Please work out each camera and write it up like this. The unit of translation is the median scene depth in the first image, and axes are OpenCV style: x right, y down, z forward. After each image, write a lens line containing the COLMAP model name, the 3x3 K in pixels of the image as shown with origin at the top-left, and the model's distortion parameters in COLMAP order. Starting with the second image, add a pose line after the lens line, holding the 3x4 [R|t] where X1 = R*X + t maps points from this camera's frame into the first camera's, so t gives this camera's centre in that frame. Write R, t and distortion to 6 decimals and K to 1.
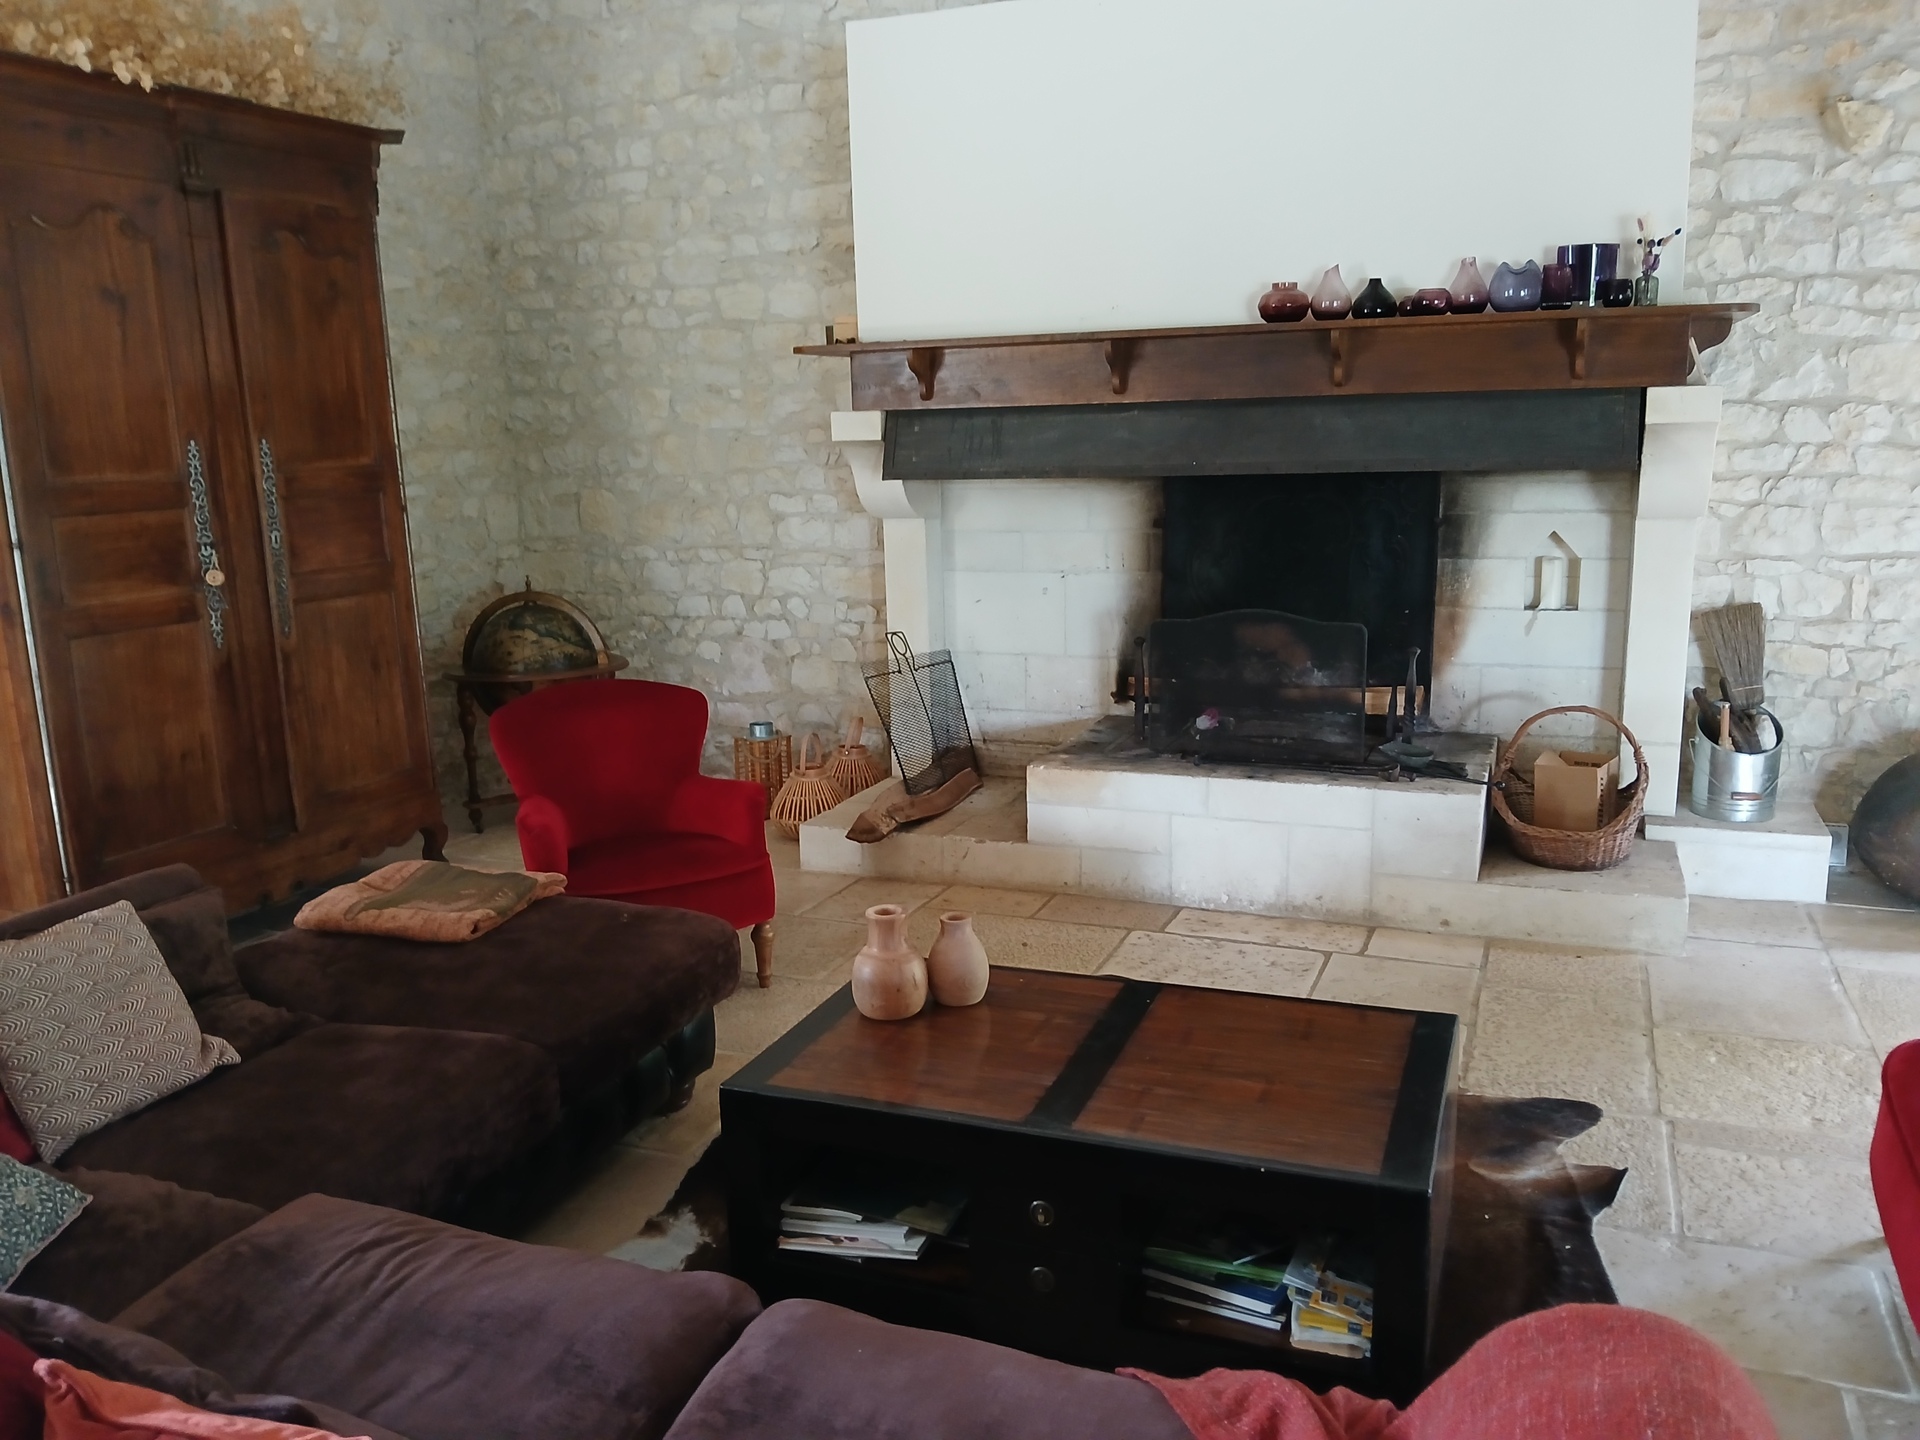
lens RADIAL K [[1472.8, 0, 960.6], [0, 1472.8, 754.3], [0, 0, 1]] dist [0.077133, -0.219148]
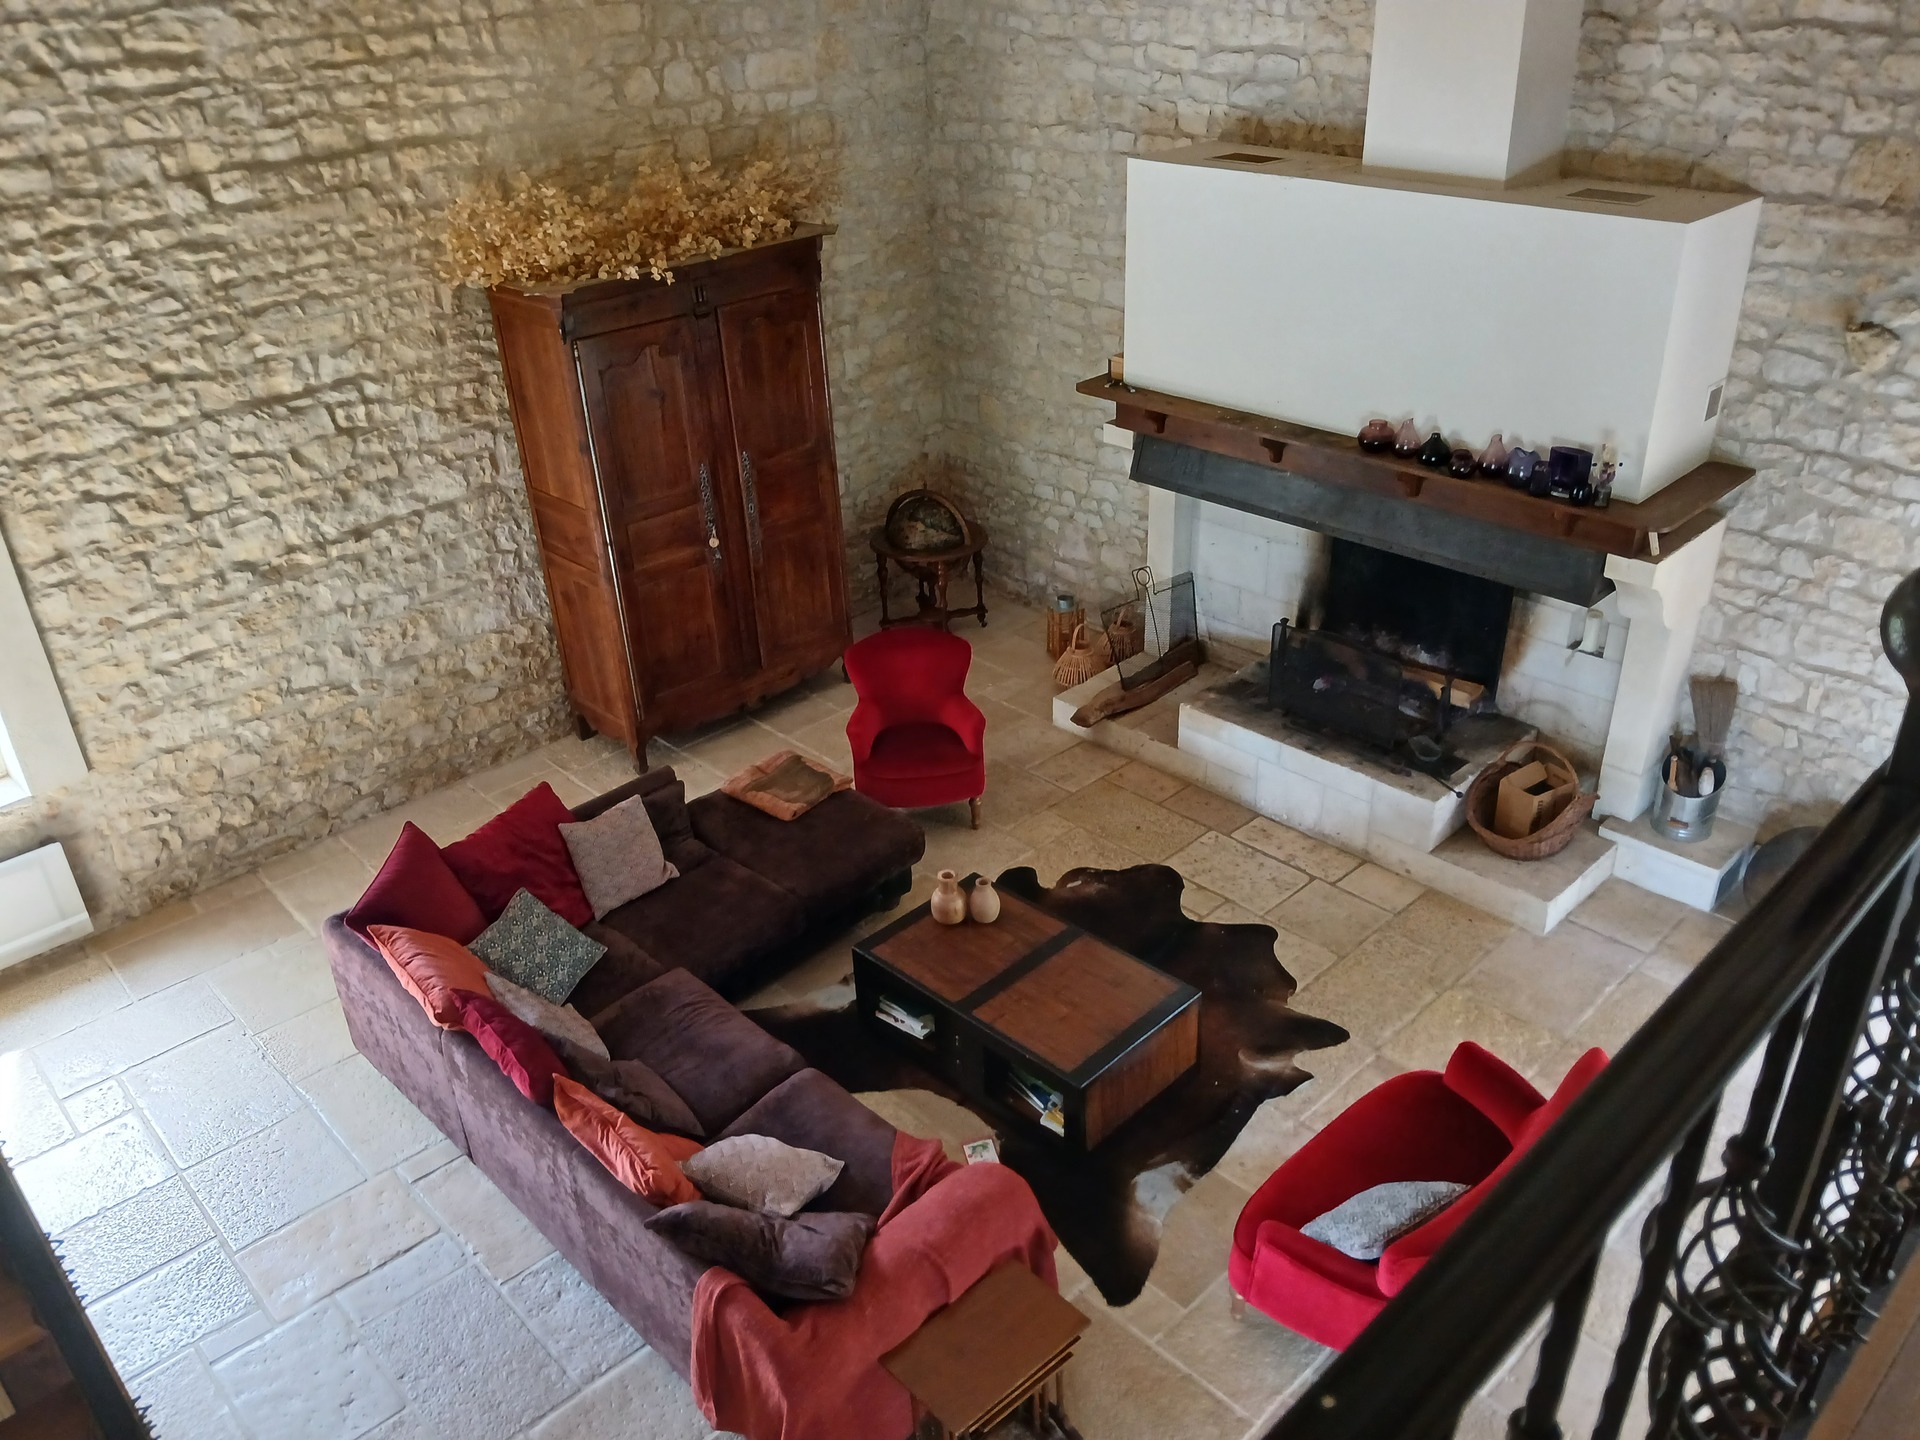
lens RADIAL K [[1496.1, 0, 966.1], [0, 1496.1, 732.5], [0, 0, 1]] dist [0.138417, -0.413327]
pose [[0.916216, 0.187685, -0.354010, 0.382815], [-0.071183, 0.945700, 0.317150, -0.423033], [0.394312, -0.265378, 0.879826, -0.442511]]
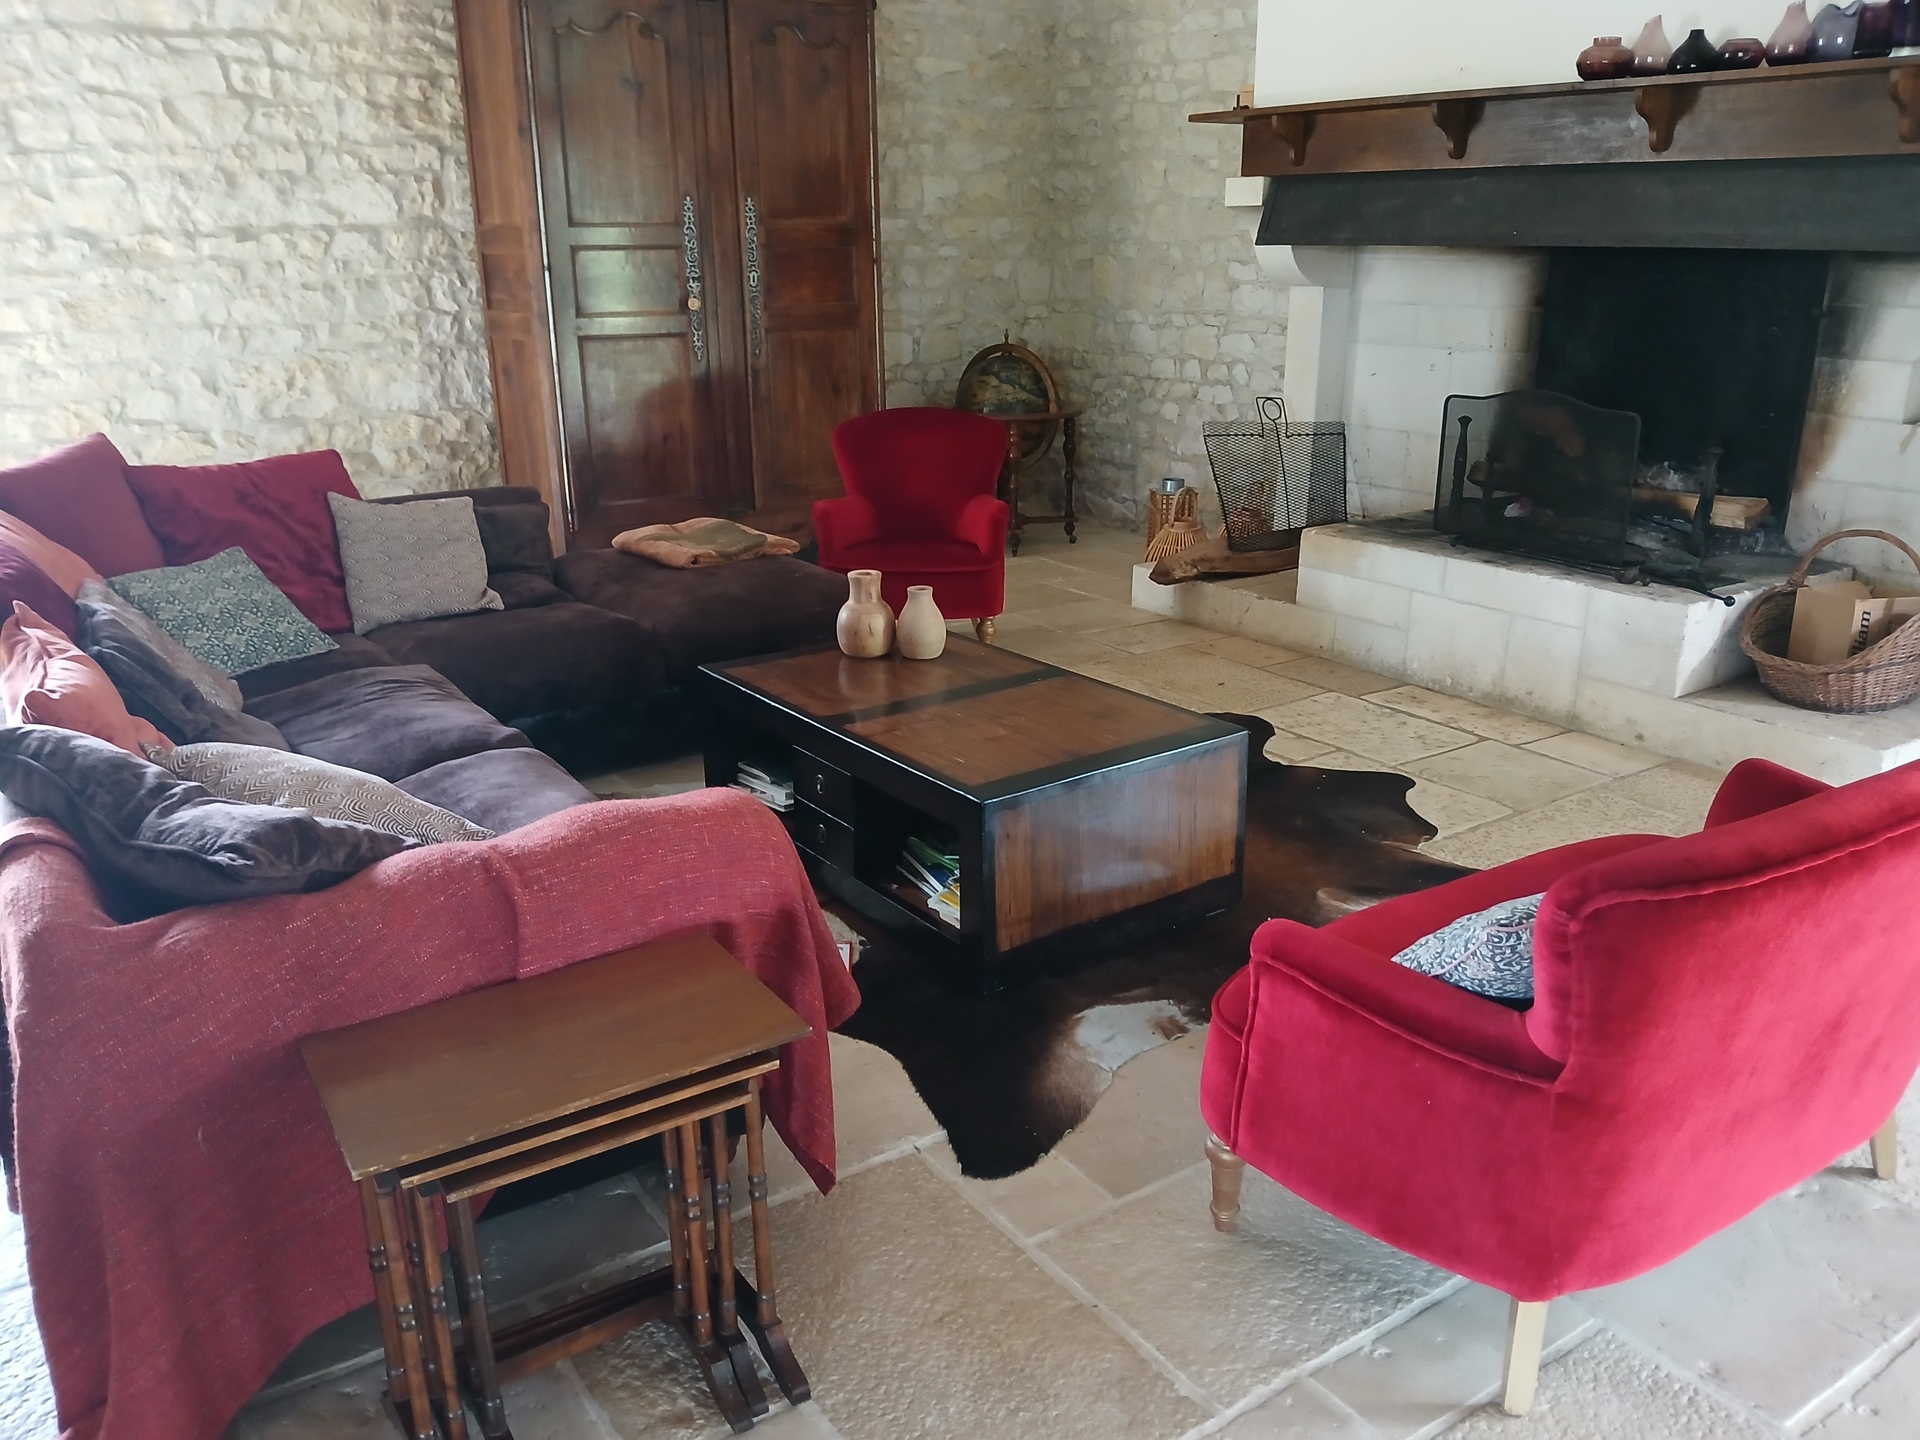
lens RADIAL K [[1494.5, 0, 964.5], [0, 1494.5, 757.9], [0, 0, 1]] dist [0.012086, -0.070317]
pose [[0.835673, 0.198357, -0.512158, 0.405587], [-0.130875, 0.977562, 0.165061, 0.022489], [0.533407, -0.070908, 0.842882, -0.032567]]
